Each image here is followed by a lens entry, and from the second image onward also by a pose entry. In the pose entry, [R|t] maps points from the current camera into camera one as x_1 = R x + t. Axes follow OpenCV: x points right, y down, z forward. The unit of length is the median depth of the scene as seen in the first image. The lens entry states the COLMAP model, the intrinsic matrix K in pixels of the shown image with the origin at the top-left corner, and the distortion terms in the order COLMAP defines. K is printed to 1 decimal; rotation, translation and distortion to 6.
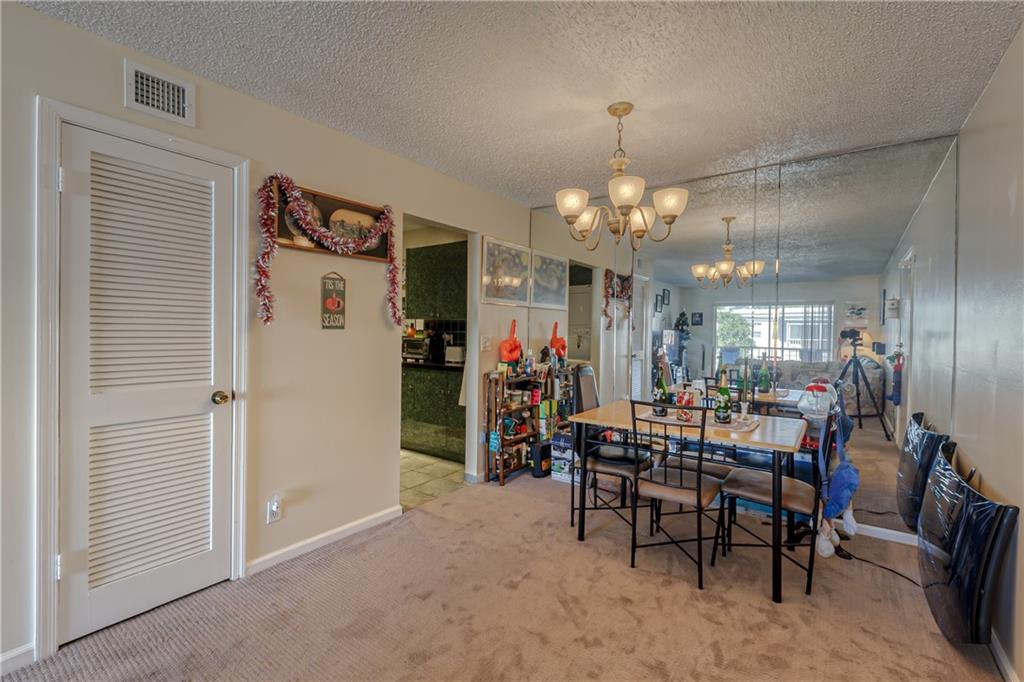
lens RADIAL K [[460.2, 0, 512.0], [0, 460.2, 341.0], [0, 0, 1]] dist [-0.002568, -0.000283]
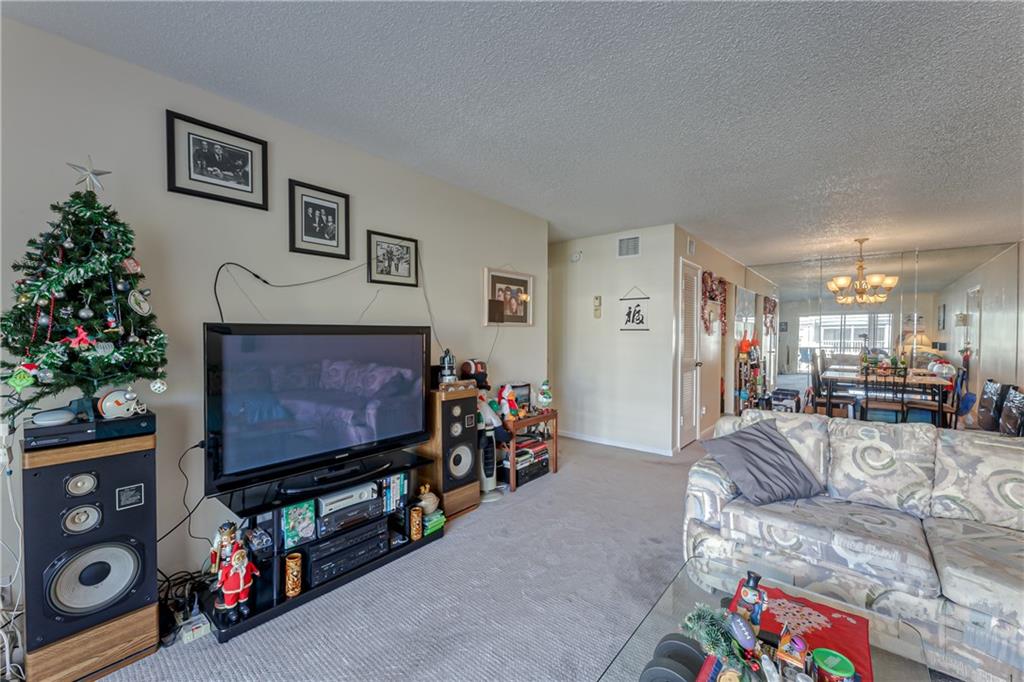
lens RADIAL K [[406.8, 0, 512.0], [0, 406.8, 341.0], [0, 0, 1]] dist [0.002026, 0.000291]
pose [[0.995621, -0.007331, -0.093195, -0.666231], [0.006979, 0.999967, -0.004108, -0.002074], [0.093222, 0.003440, 0.995639, -0.602438]]
